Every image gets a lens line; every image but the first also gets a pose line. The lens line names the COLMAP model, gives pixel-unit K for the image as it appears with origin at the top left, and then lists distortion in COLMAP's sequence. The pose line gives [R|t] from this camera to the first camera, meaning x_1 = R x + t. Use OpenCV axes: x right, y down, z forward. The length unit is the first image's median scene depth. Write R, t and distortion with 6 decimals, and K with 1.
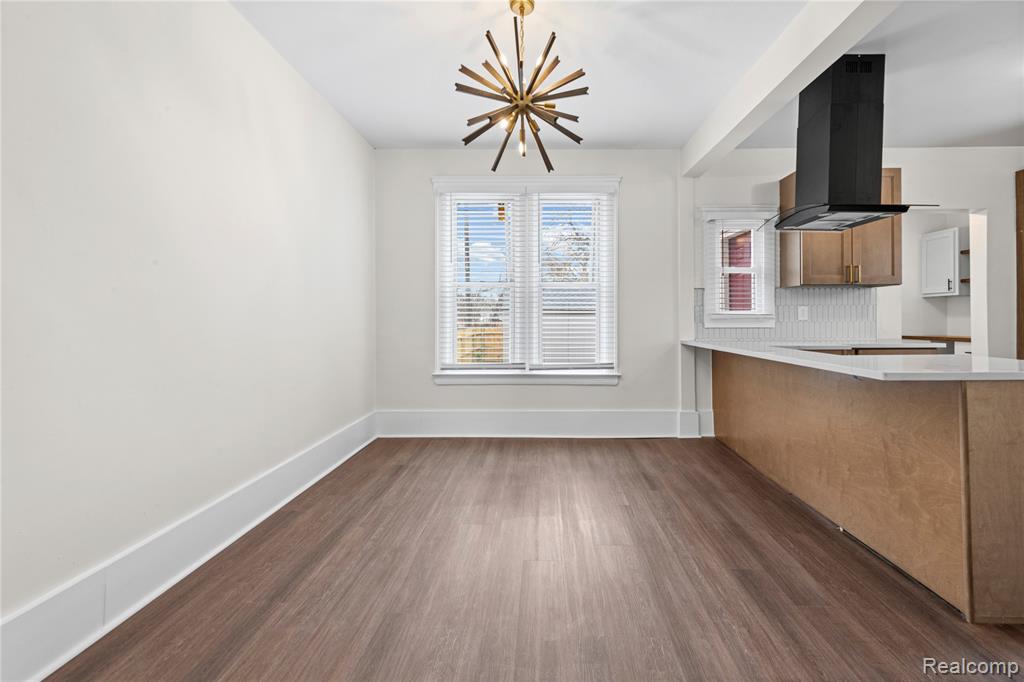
lens RADIAL K [[425.3, 0, 527.3], [0, 425.3, 315.4], [0, 0, 1]] dist [0.002745, -0.000397]
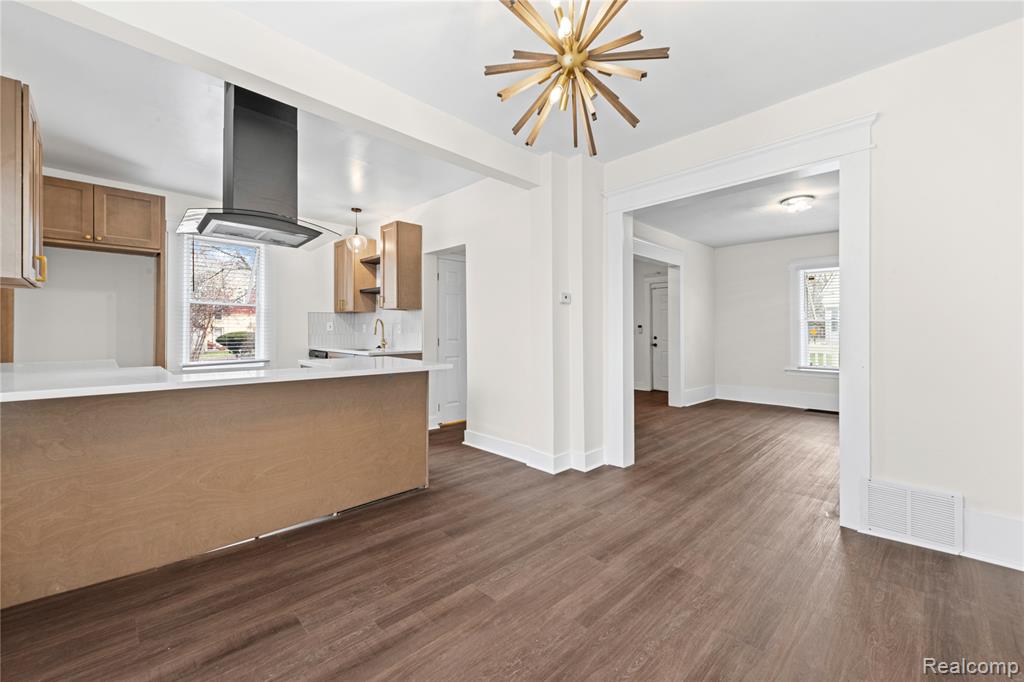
lens RADIAL K [[401.8, 0, 510.7], [0, 401.8, 336.1], [0, 0, 1]] dist [0.003253, -0.000050]
pose [[-0.725403, -0.013656, 0.688189, -0.248402], [-0.013720, 0.999891, 0.005379, -0.003968], [-0.688188, -0.005540, -0.725512, 0.962117]]
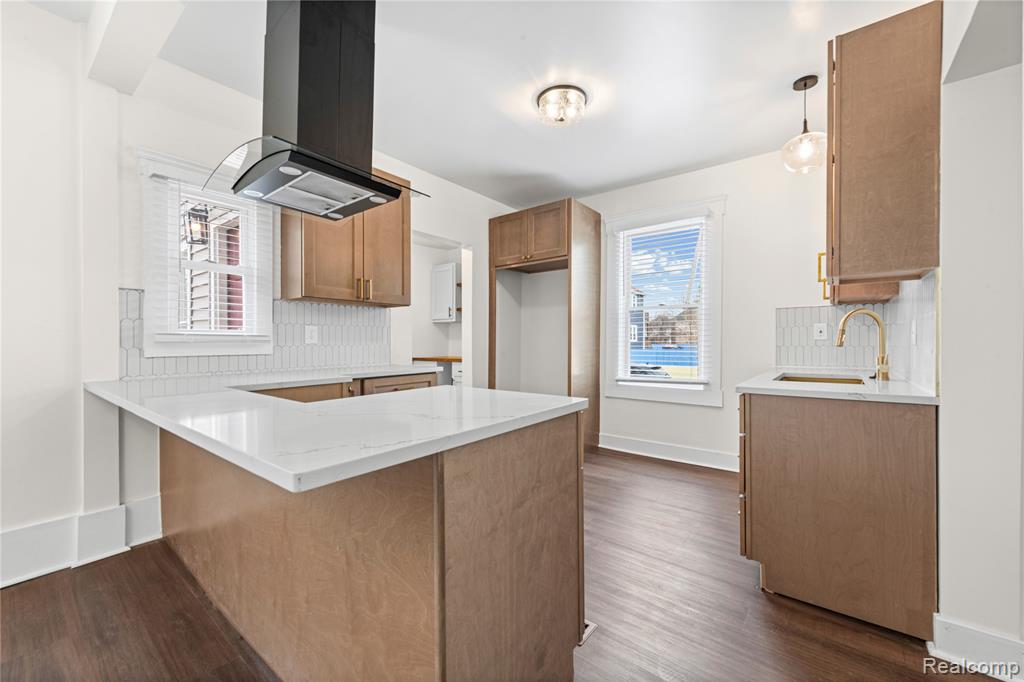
lens RADIAL K [[401.8, 0, 510.7], [0, 401.8, 336.1], [0, 0, 1]] dist [0.003253, -0.000050]
pose [[0.606938, 0.012632, 0.794649, 0.307587], [-0.008093, 0.999920, -0.009714, 0.001785], [-0.794708, -0.000535, 0.606992, 0.282593]]
